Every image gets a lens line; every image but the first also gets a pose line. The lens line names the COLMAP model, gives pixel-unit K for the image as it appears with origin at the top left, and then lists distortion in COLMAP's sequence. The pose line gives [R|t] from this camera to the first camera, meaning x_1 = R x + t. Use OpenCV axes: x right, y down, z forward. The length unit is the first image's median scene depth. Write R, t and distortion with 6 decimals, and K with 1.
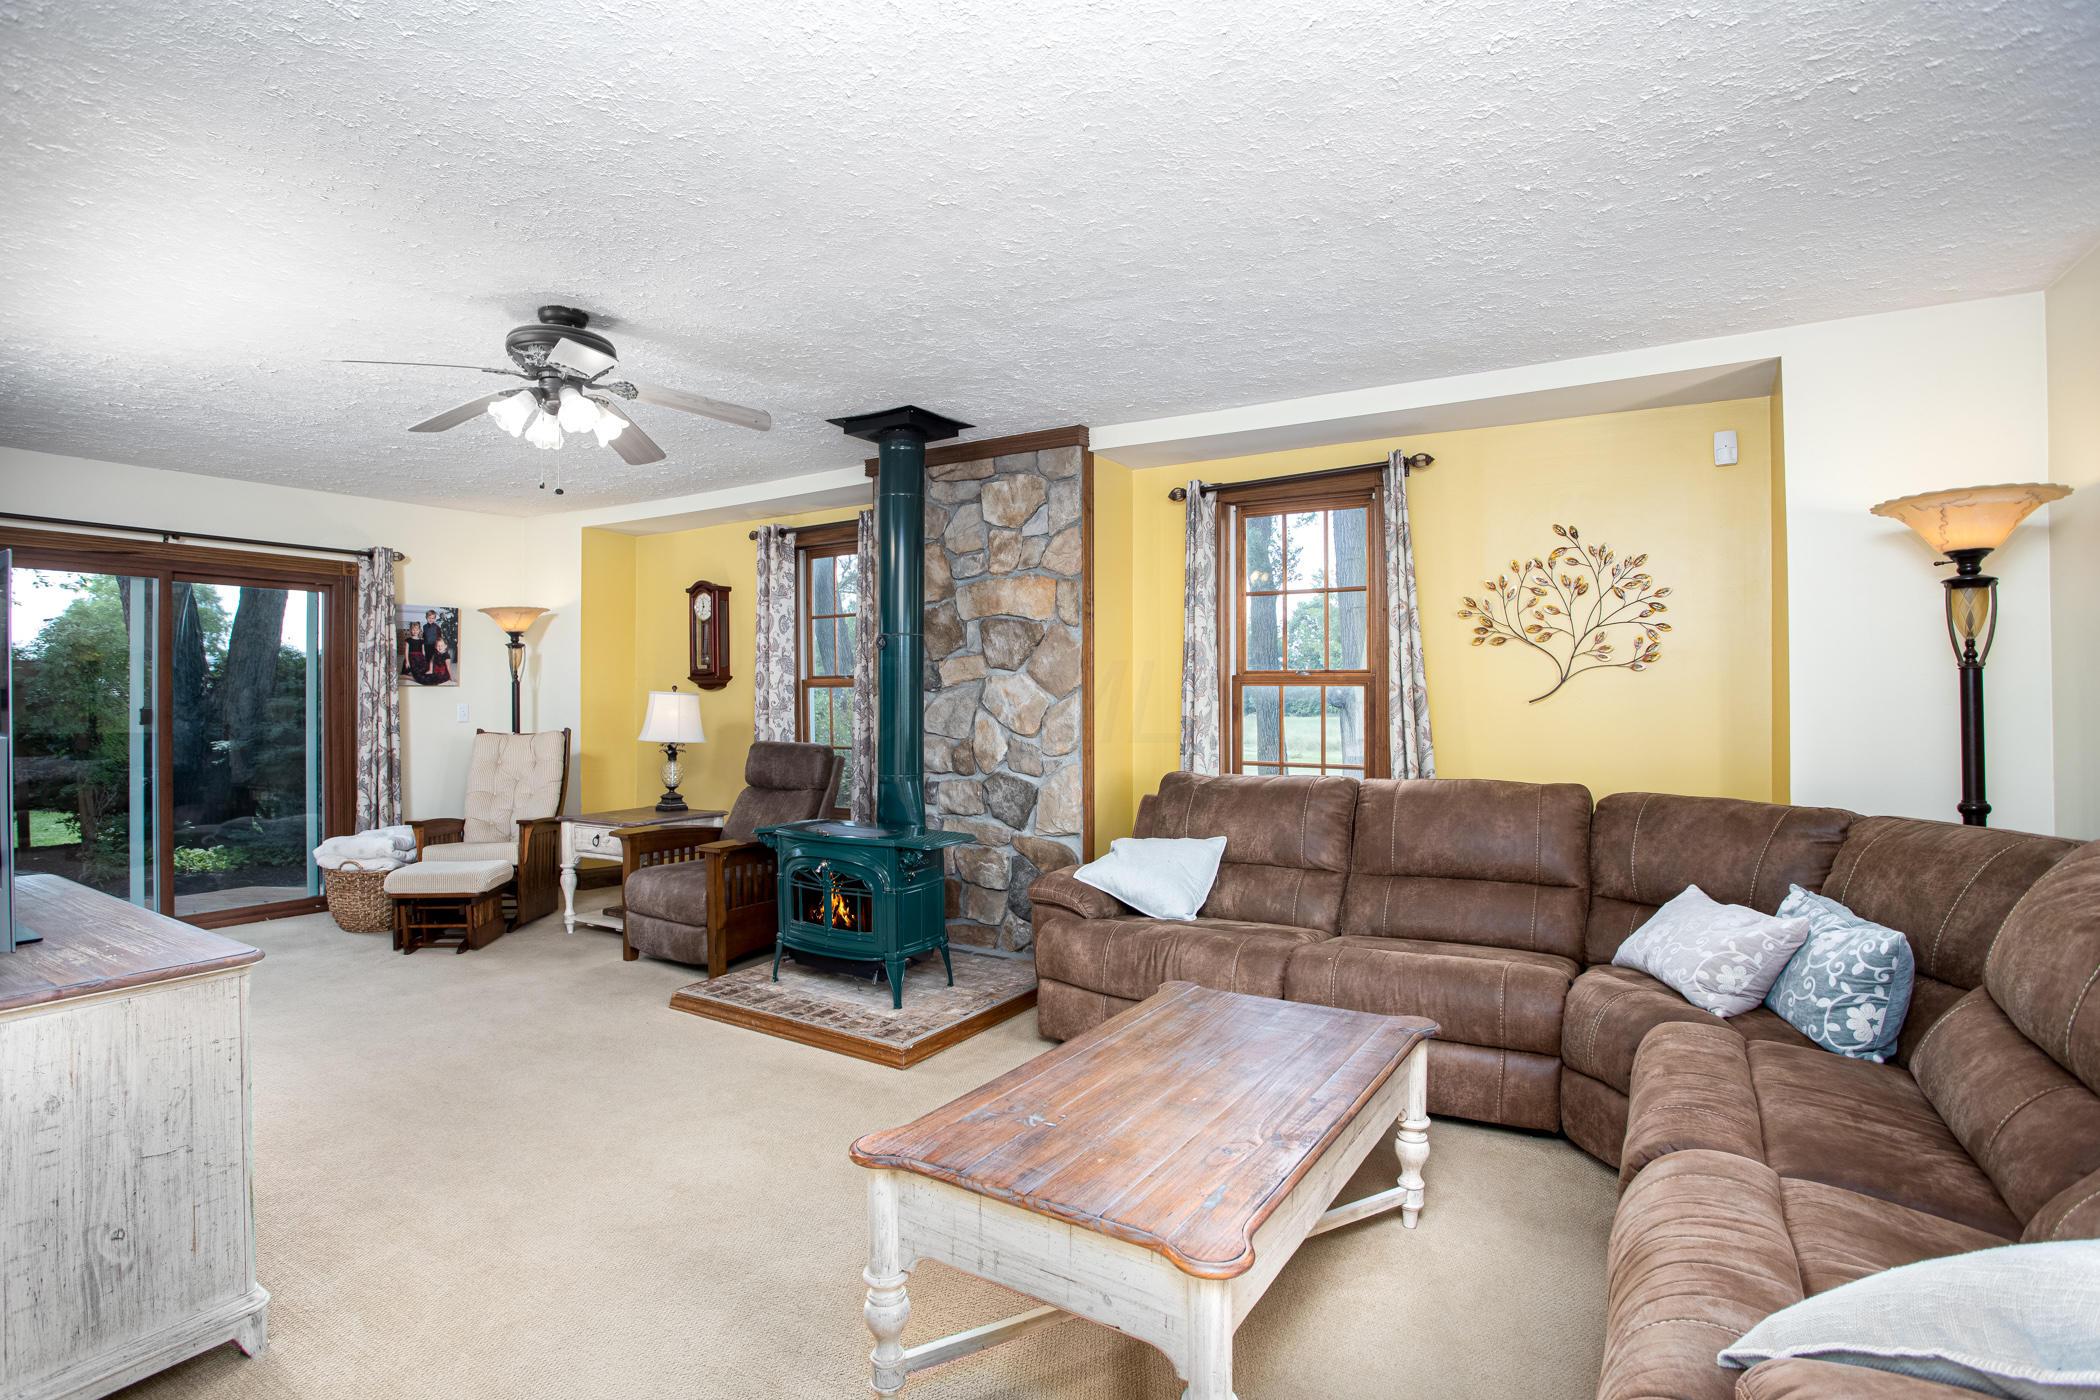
lens RADIAL K [[1056.1, 0, 1048.7], [0, 1056.1, 700.3], [0, 0, 1]] dist [-0.025059, 0.002637]
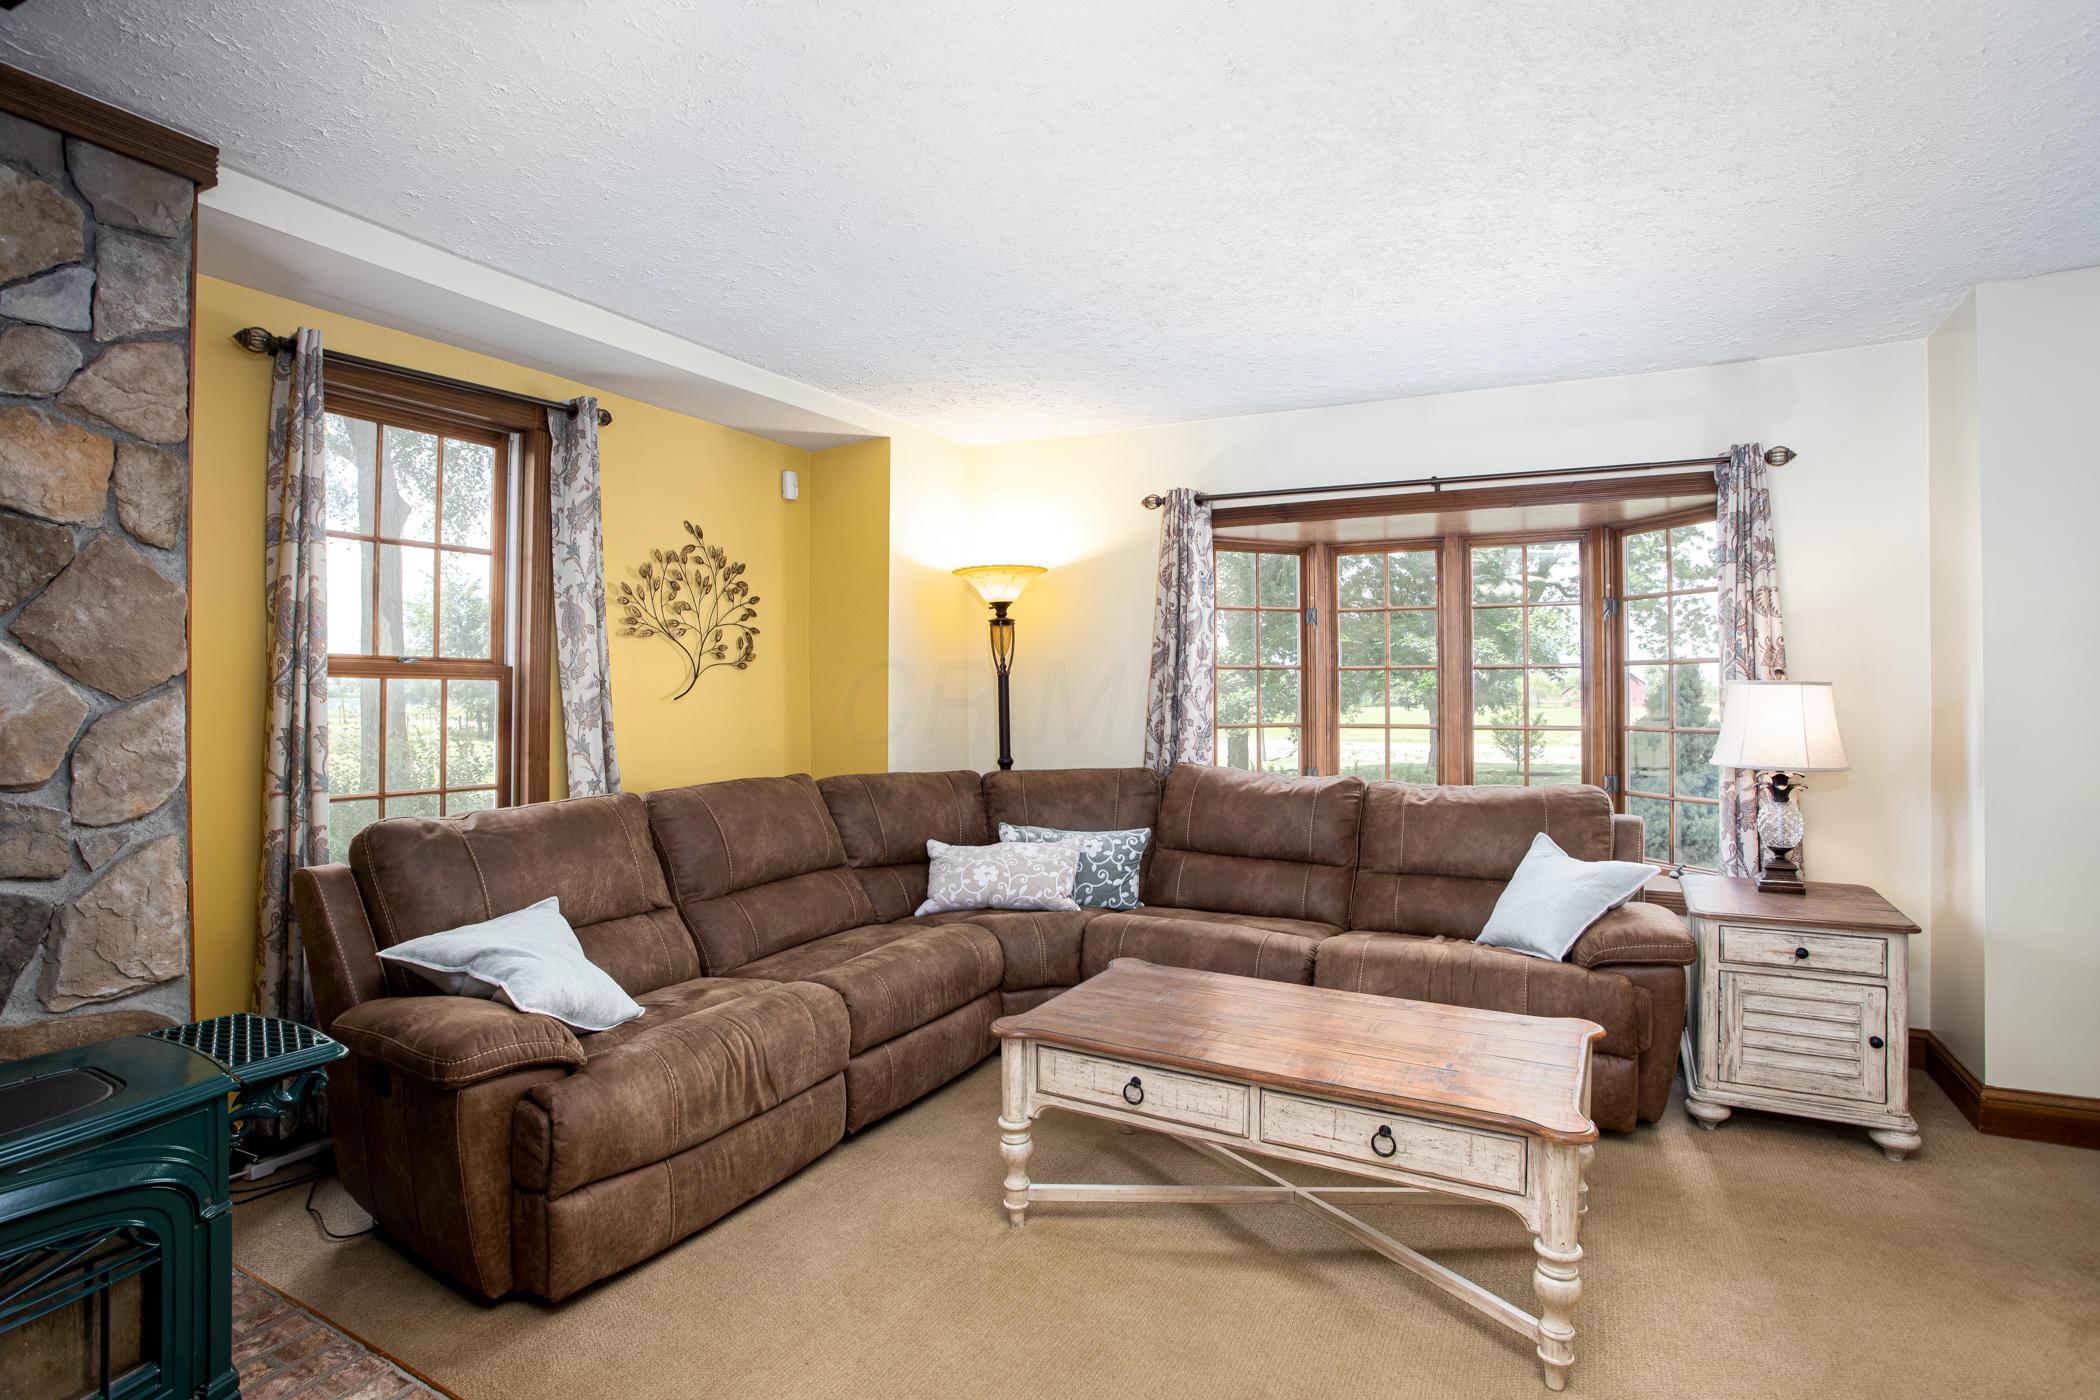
lens RADIAL K [[1056.1, 0, 1045.9], [0, 1056.1, 681.1], [0, 0, 1]] dist [-0.025059, 0.002637]
pose [[-0.046138, 0.008762, 0.998897, -0.471164], [0.003438, 0.999957, -0.008613, -0.004481], [-0.998929, 0.003037, -0.046166, 0.626205]]
